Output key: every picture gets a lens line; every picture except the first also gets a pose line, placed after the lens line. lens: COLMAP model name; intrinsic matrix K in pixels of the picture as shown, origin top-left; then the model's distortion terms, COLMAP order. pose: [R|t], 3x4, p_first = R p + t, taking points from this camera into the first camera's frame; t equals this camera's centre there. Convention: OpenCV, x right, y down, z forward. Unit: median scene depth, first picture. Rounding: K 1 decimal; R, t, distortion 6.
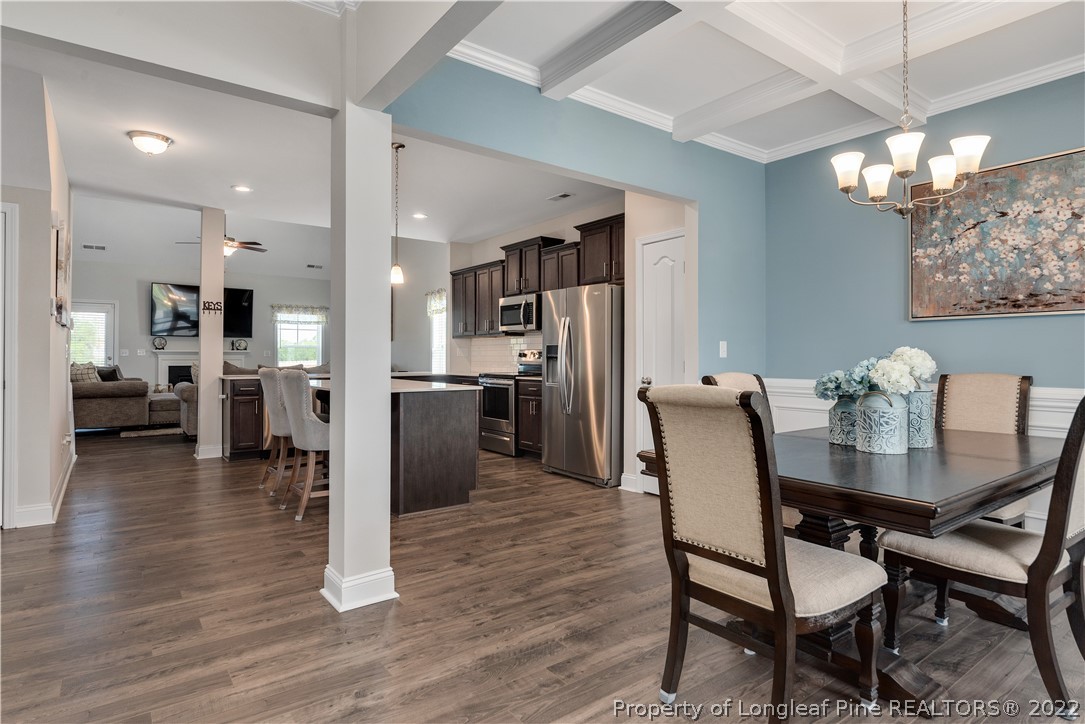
lens RADIAL K [[585.8, 0, 542.5], [0, 585.8, 362.0], [0, 0, 1]] dist [0.000016, -0.000396]
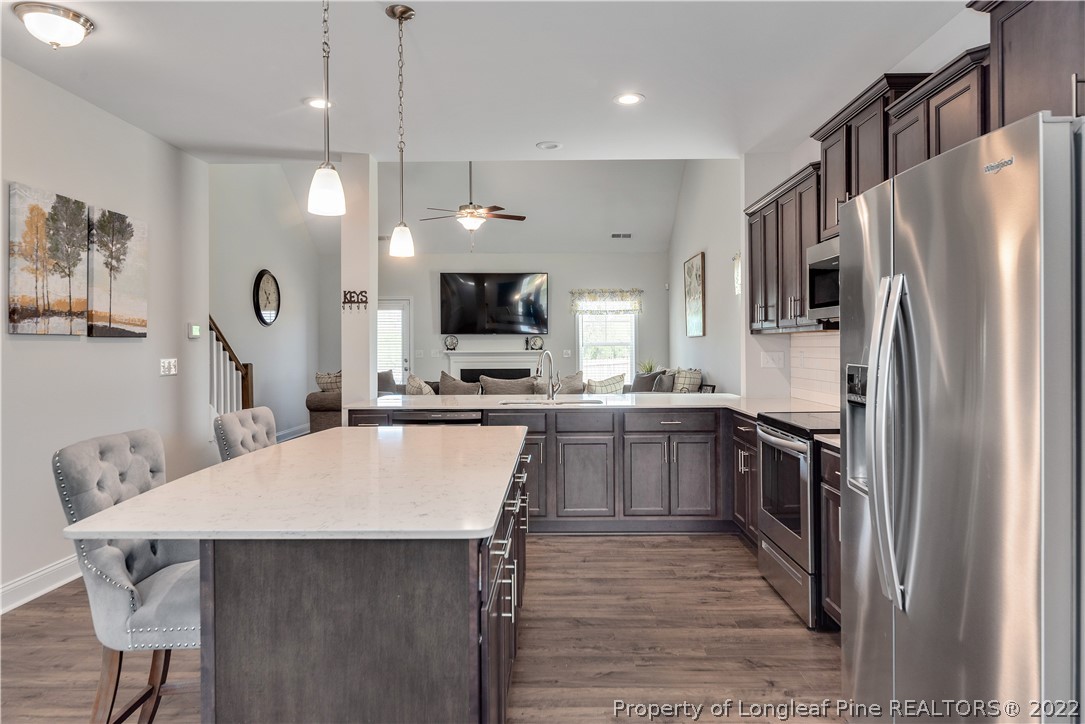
lens RADIAL K [[665.2, 0, 548.4], [0, 665.2, 352.3], [0, 0, 1]] dist [-0.001287, -0.000135]
pose [[0.797376, -0.000637, -0.603482, 0.079853], [0.001886, 0.999997, 0.001436, -0.030118], [0.603480, -0.002283, 0.797375, 0.485110]]
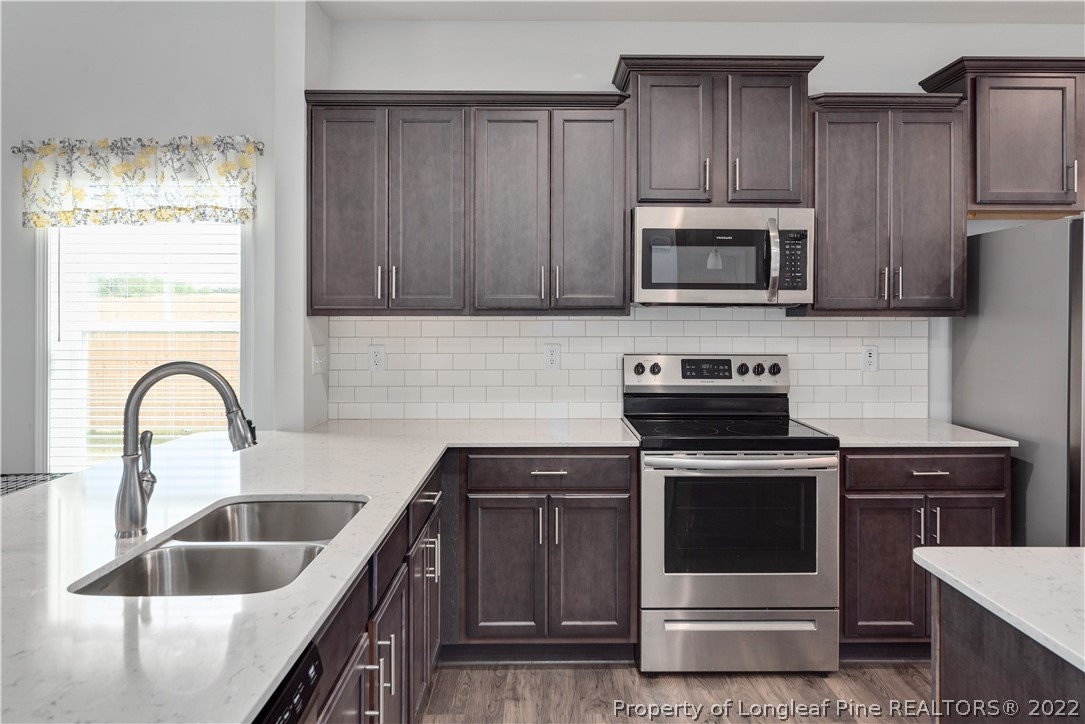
lens RADIAL K [[738.6, 0, 545.0], [0, 738.6, 311.6], [0, 0, 1]] dist [0.000981, 0.000614]
pose [[0.585656, 0.006506, 0.810534, -0.468155], [0.007474, 0.999882, -0.013426, -0.043773], [-0.810525, 0.013921, 0.585538, 0.823183]]
